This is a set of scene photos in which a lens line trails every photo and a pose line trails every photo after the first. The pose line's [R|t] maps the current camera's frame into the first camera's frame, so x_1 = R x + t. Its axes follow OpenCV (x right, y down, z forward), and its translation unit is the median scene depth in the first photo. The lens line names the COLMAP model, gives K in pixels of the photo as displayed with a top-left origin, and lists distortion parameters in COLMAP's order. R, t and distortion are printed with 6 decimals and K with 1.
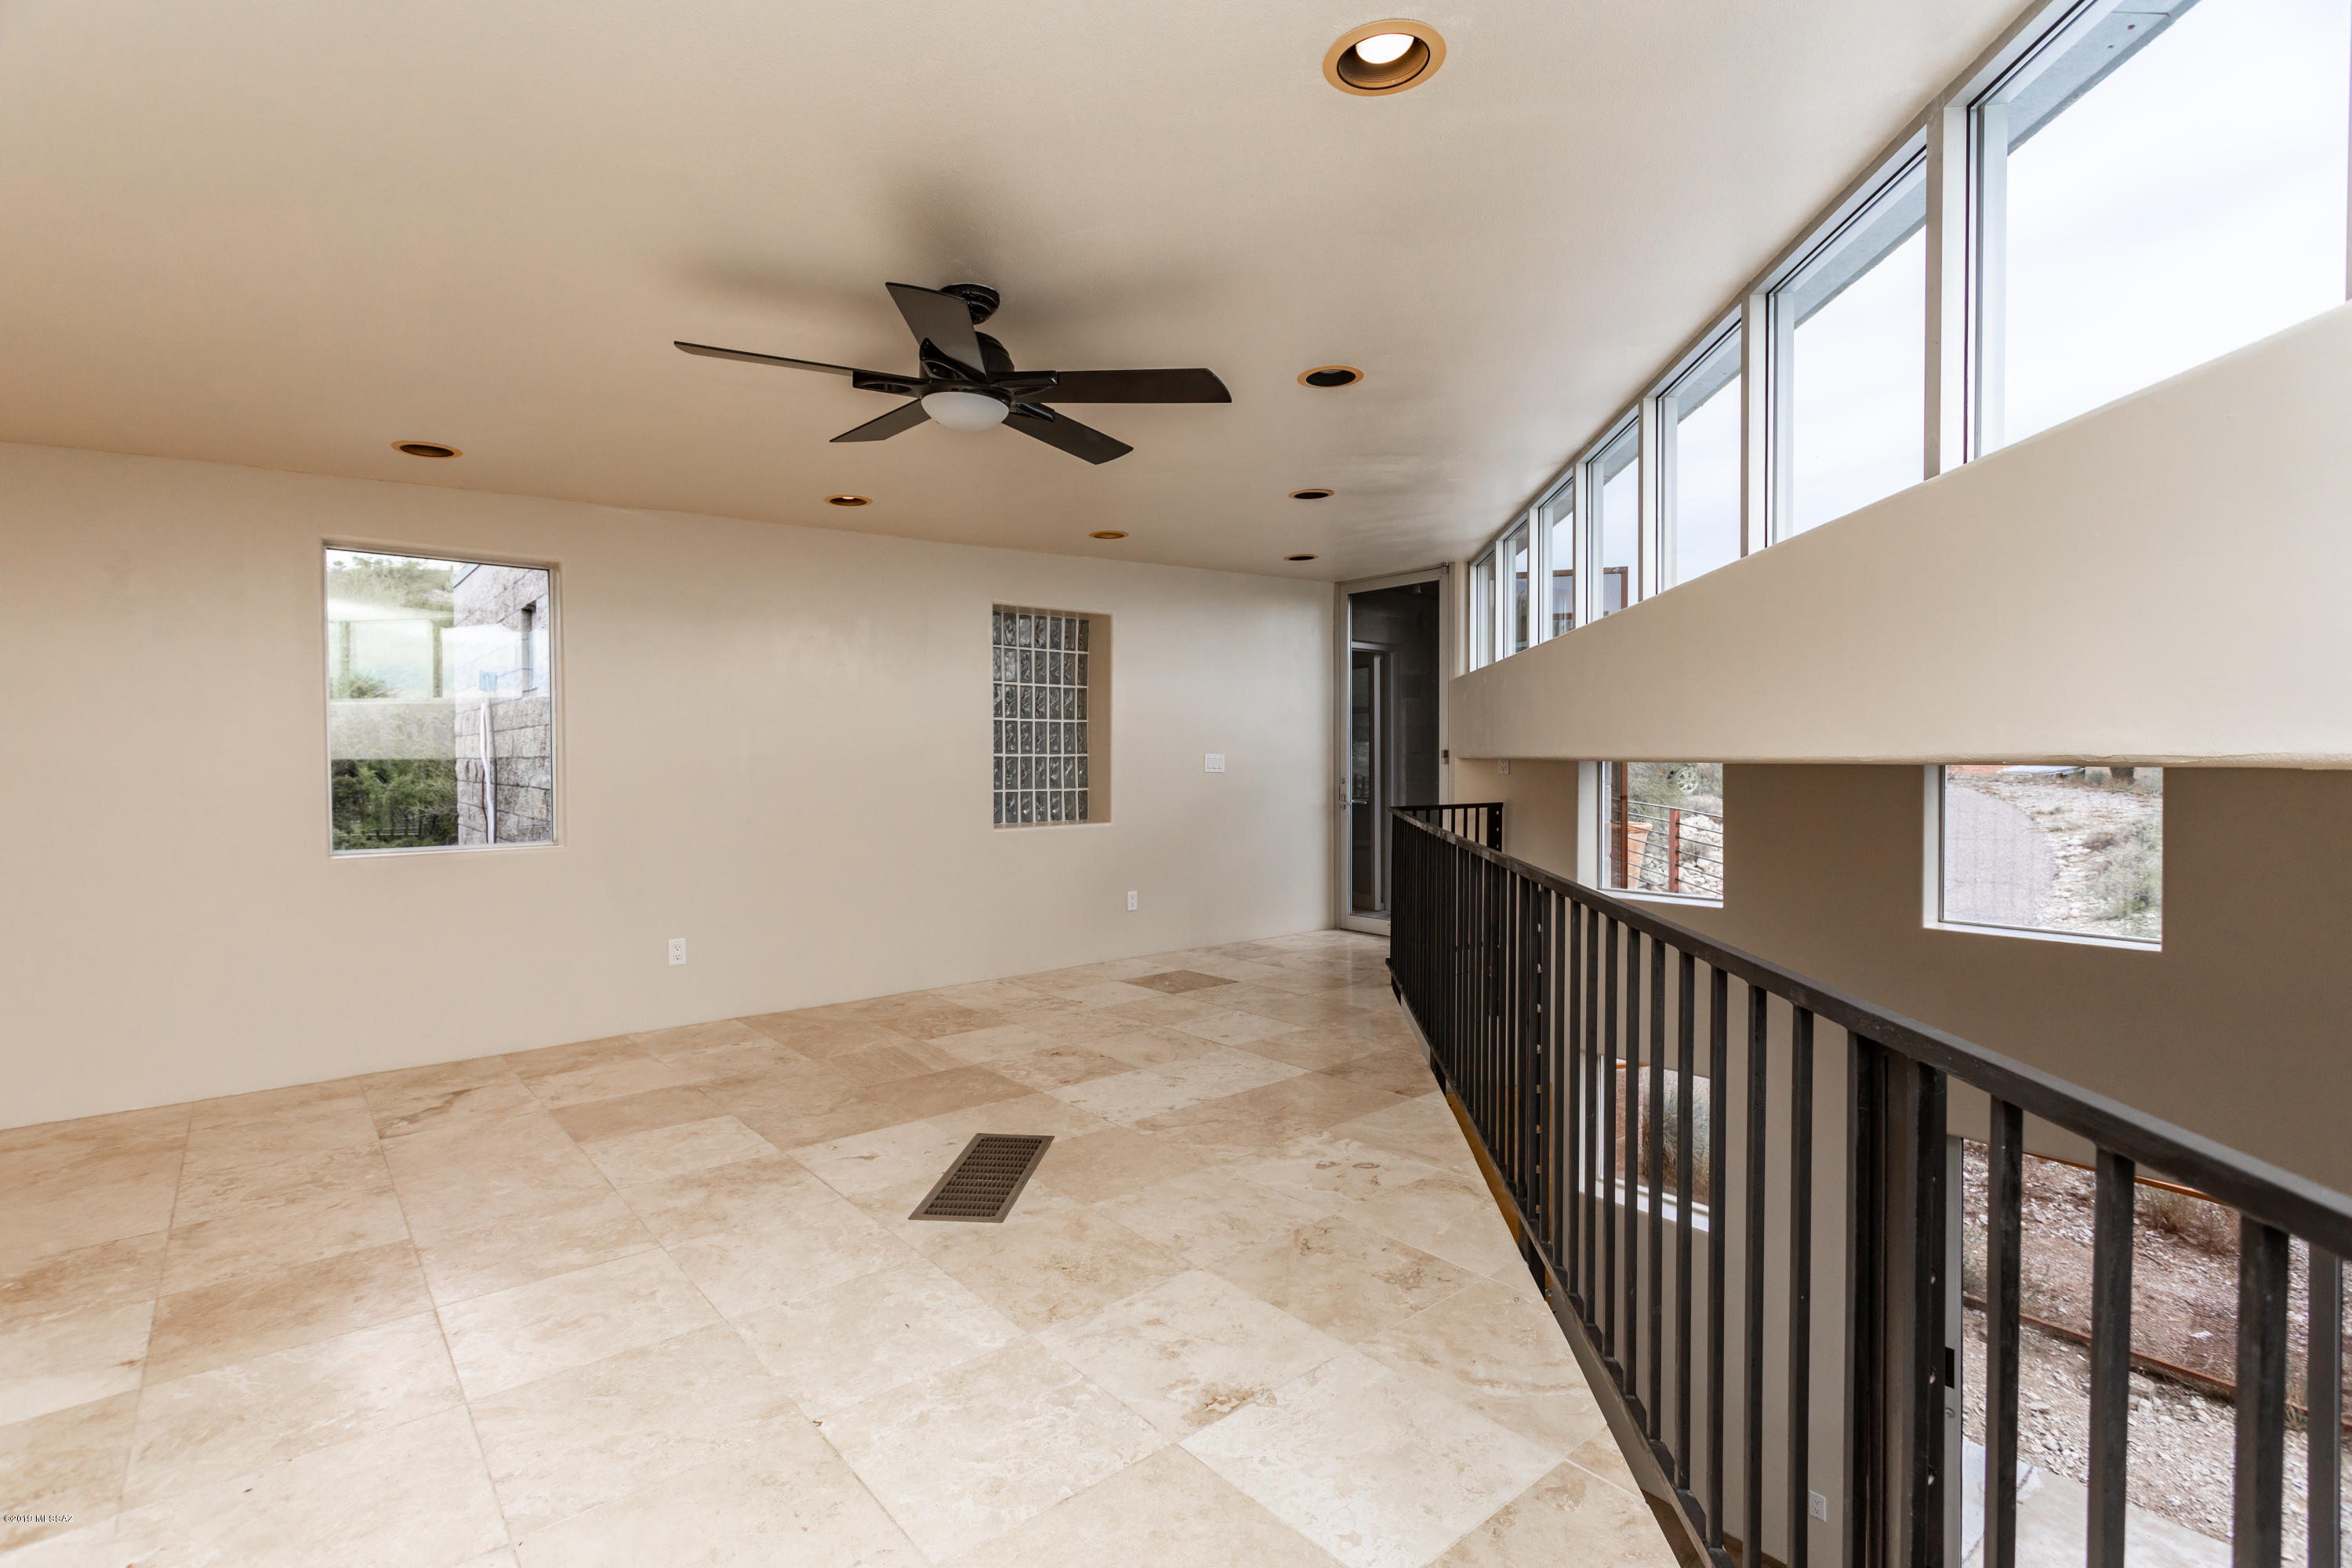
lens RADIAL K [[1101.4, 0, 1176.0], [0, 1101.4, 784.0], [0, 0, 1]] dist [0.001268, 0.000457]
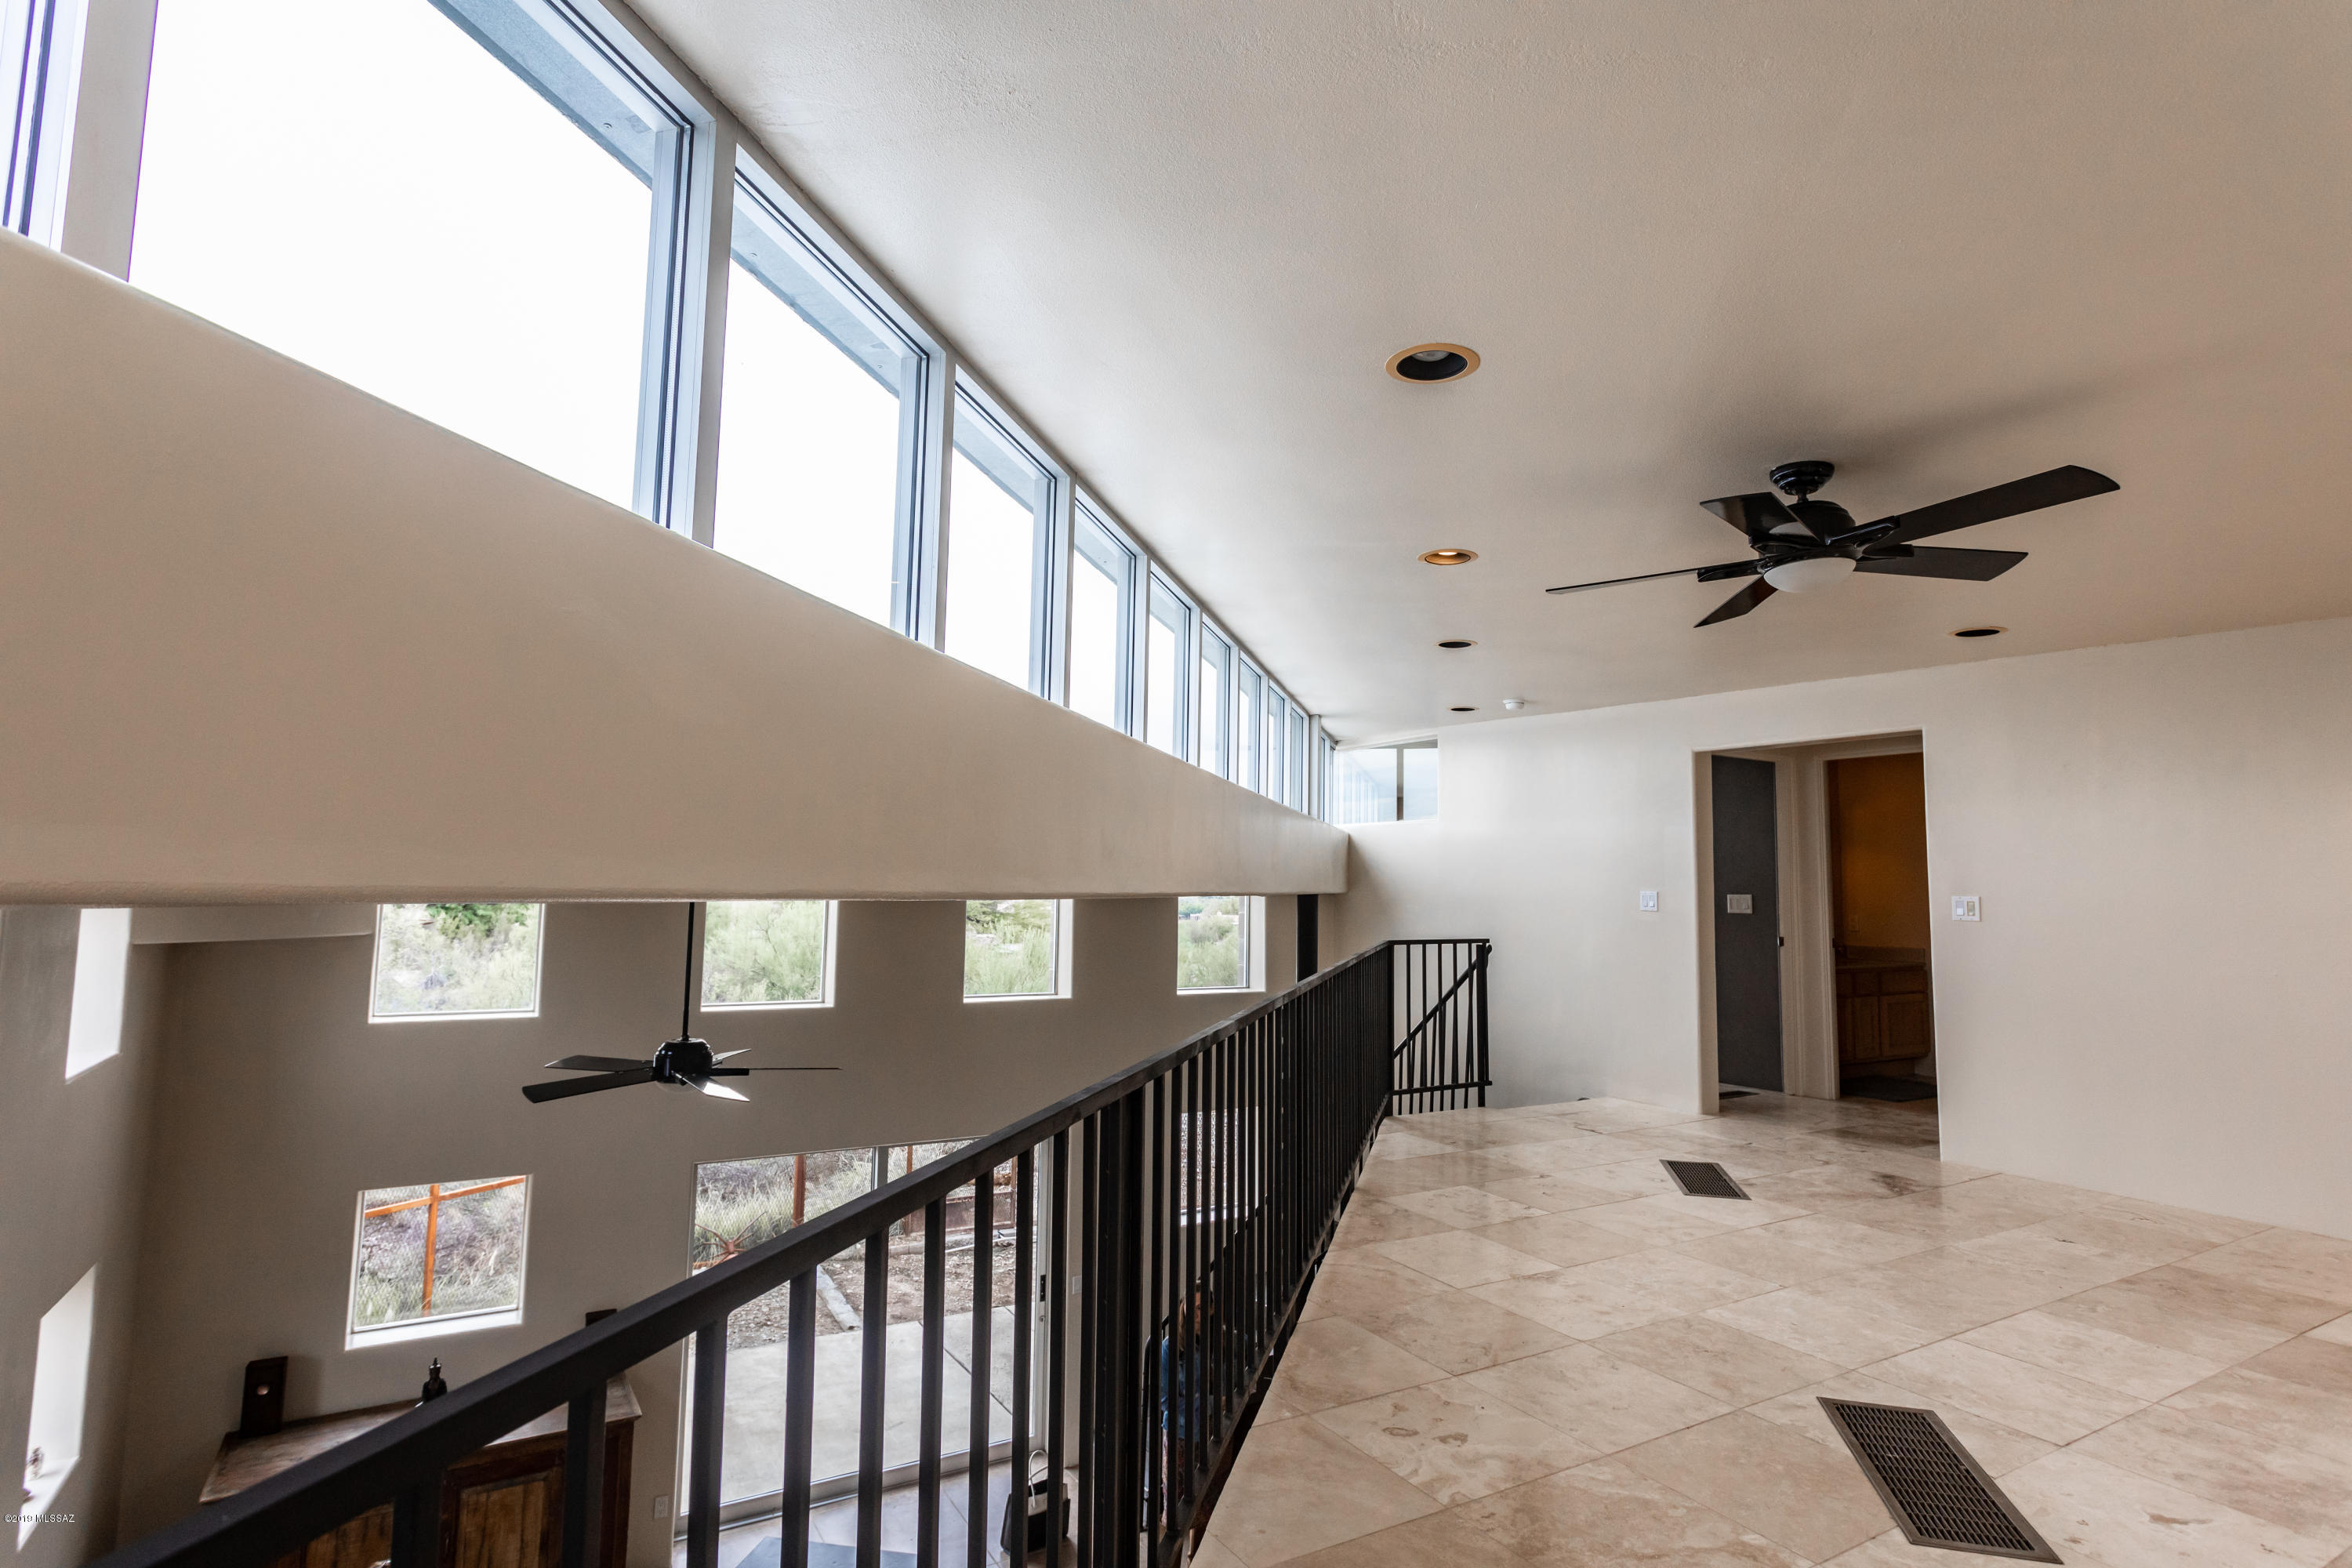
lens RADIAL K [[1198.4, 0, 1176.0], [0, 1198.4, 784.0], [0, 0, 1]] dist [-0.000209, -0.000043]
pose [[-0.987281, 0.002193, 0.158967, 0.195705], [-0.007504, 0.998148, -0.060373, -0.053271], [-0.158805, -0.060798, -0.985436, 1.899437]]
